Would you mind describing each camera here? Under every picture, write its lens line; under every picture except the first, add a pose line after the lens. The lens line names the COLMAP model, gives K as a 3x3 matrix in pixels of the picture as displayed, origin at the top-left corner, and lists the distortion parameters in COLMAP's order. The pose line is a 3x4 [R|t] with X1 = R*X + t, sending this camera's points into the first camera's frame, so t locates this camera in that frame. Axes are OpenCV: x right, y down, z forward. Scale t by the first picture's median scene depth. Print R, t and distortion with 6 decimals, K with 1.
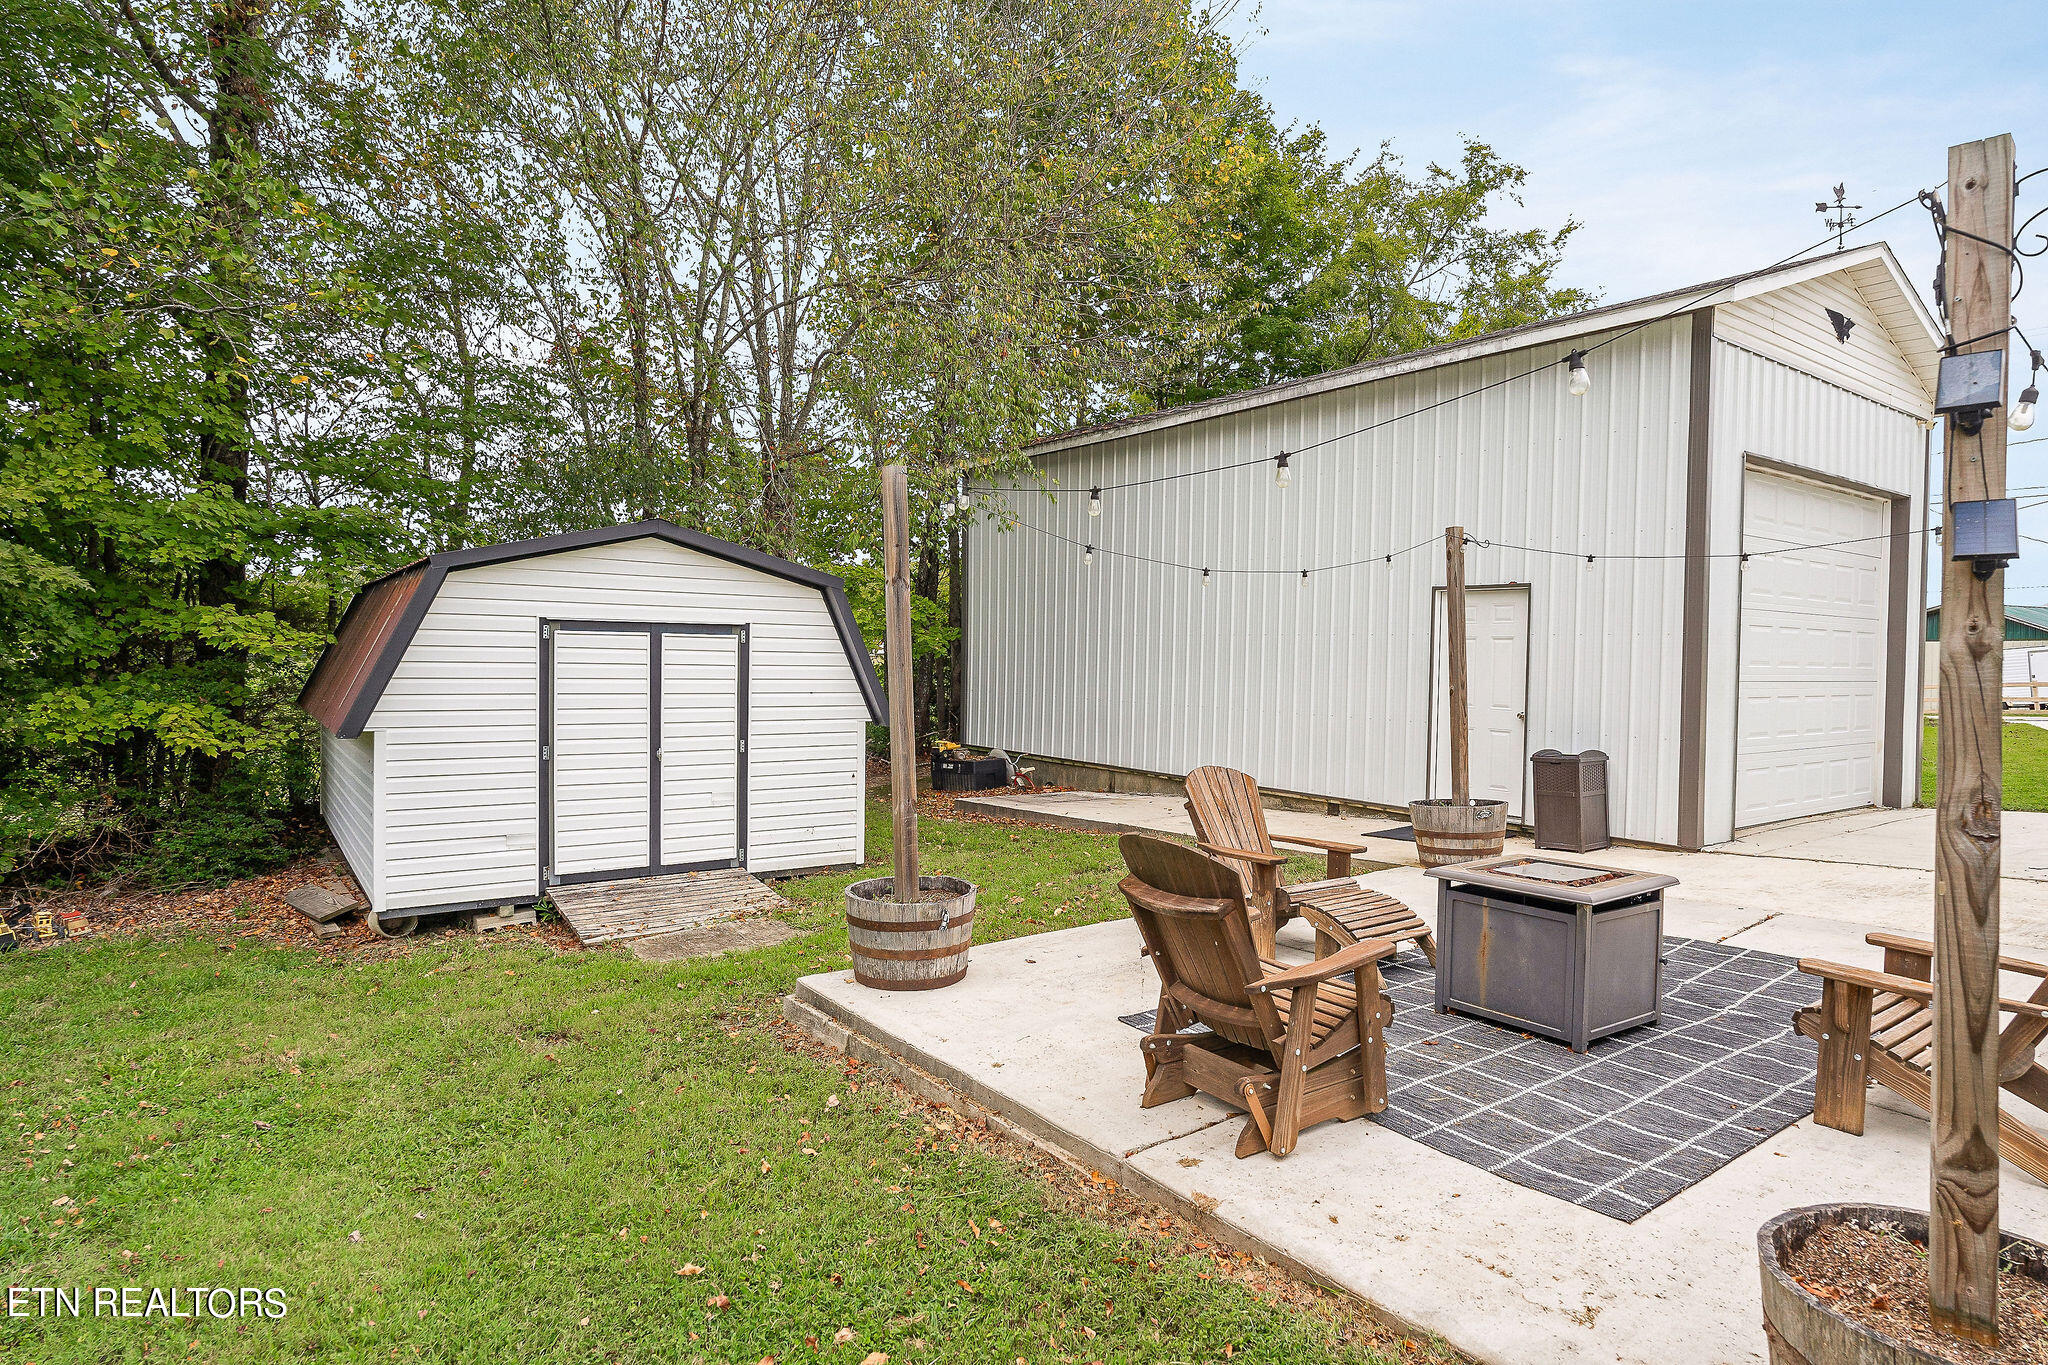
lens RADIAL K [[1128.0, 0, 1033.9], [0, 1128.0, 683.3], [0, 0, 1]] dist [-0.002444, -0.000317]
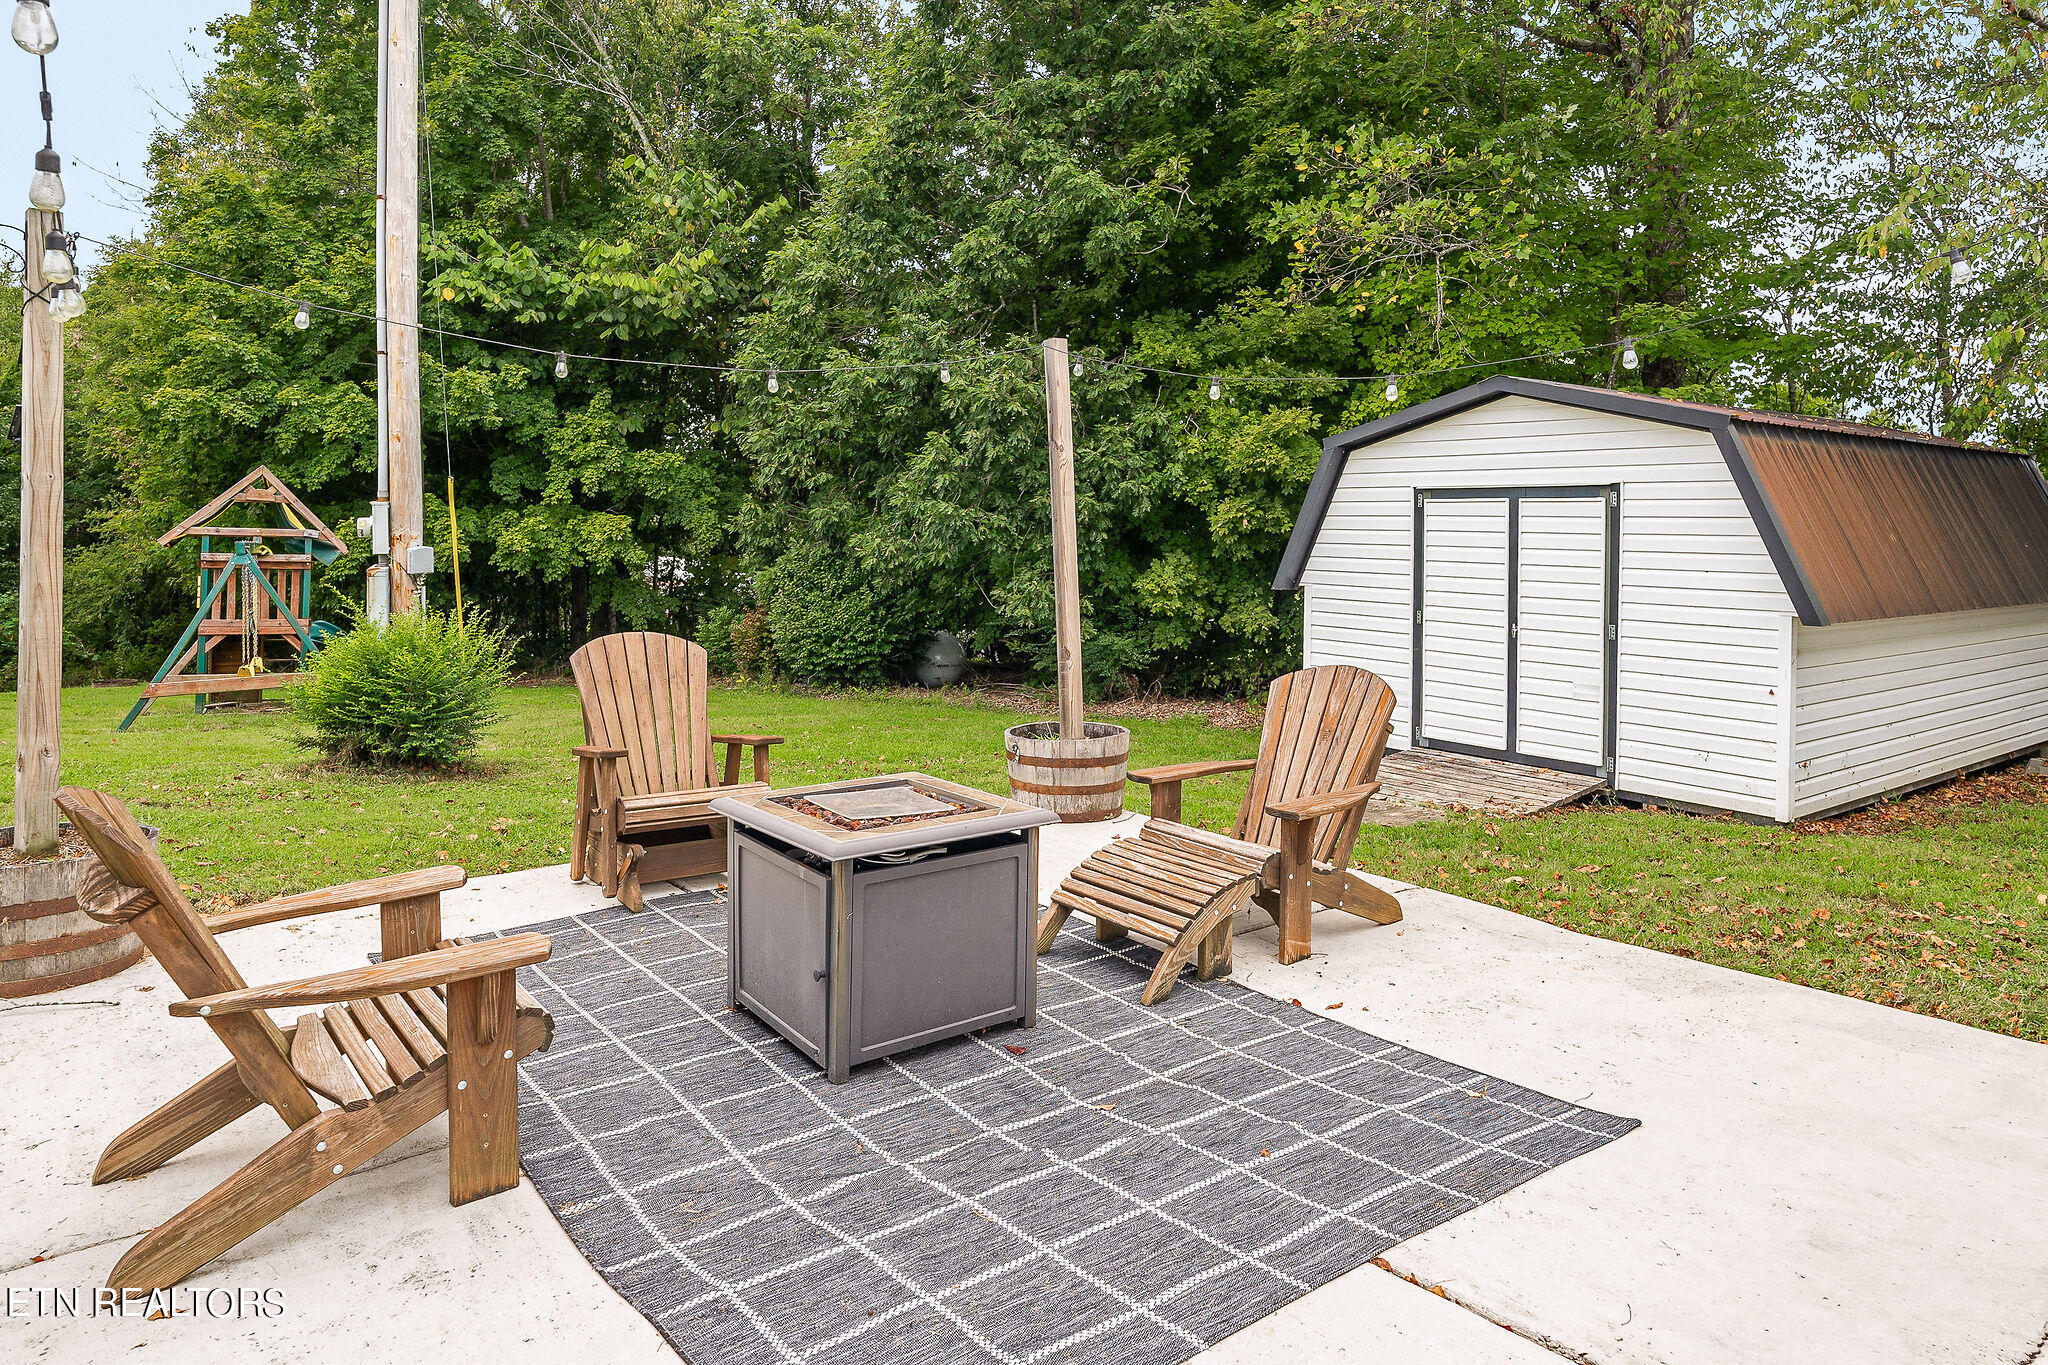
lens RADIAL K [[1201.0, 0, 1009.7], [0, 1201.0, 556.9], [0, 0, 1]] dist [-0.025800, -0.000806]
pose [[0.030515, 0.012027, -0.999462, 0.625566], [-0.032788, 0.999402, 0.011025, 0.005919], [0.998996, 0.032434, 0.030891, 0.559676]]
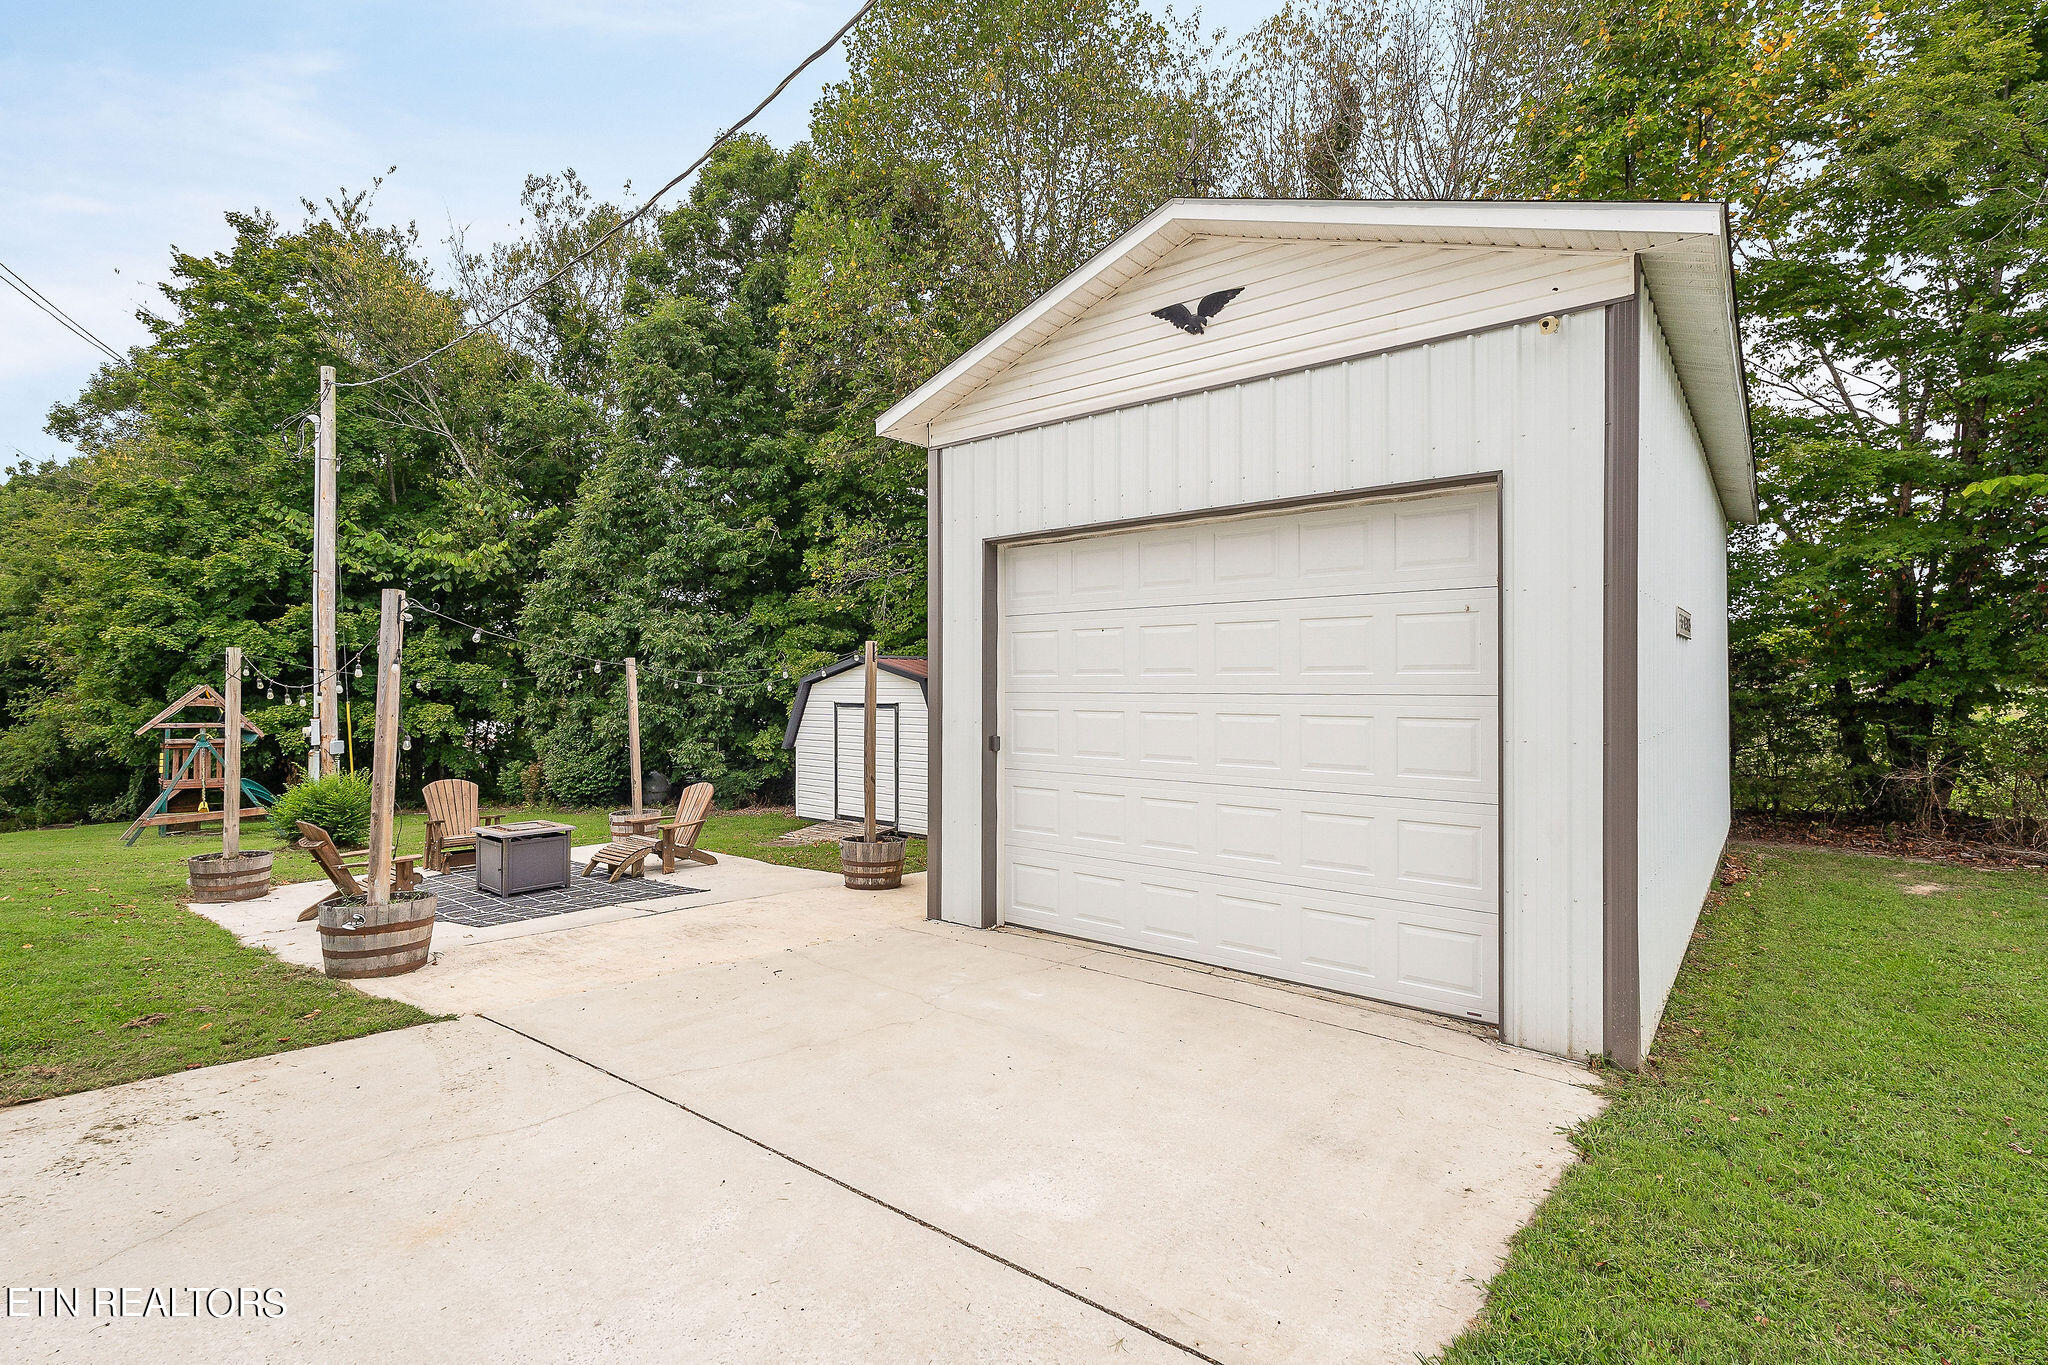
lens RADIAL K [[924.2, 0, 982.6], [0, 924.2, 679.9], [0, 0, 1]] dist [-0.014432, -0.001159]
pose [[0.239221, -0.018647, -0.970786, 1.403281], [-0.015646, 0.999612, -0.023057, -0.060615], [0.970839, 0.020705, 0.238836, 0.793574]]
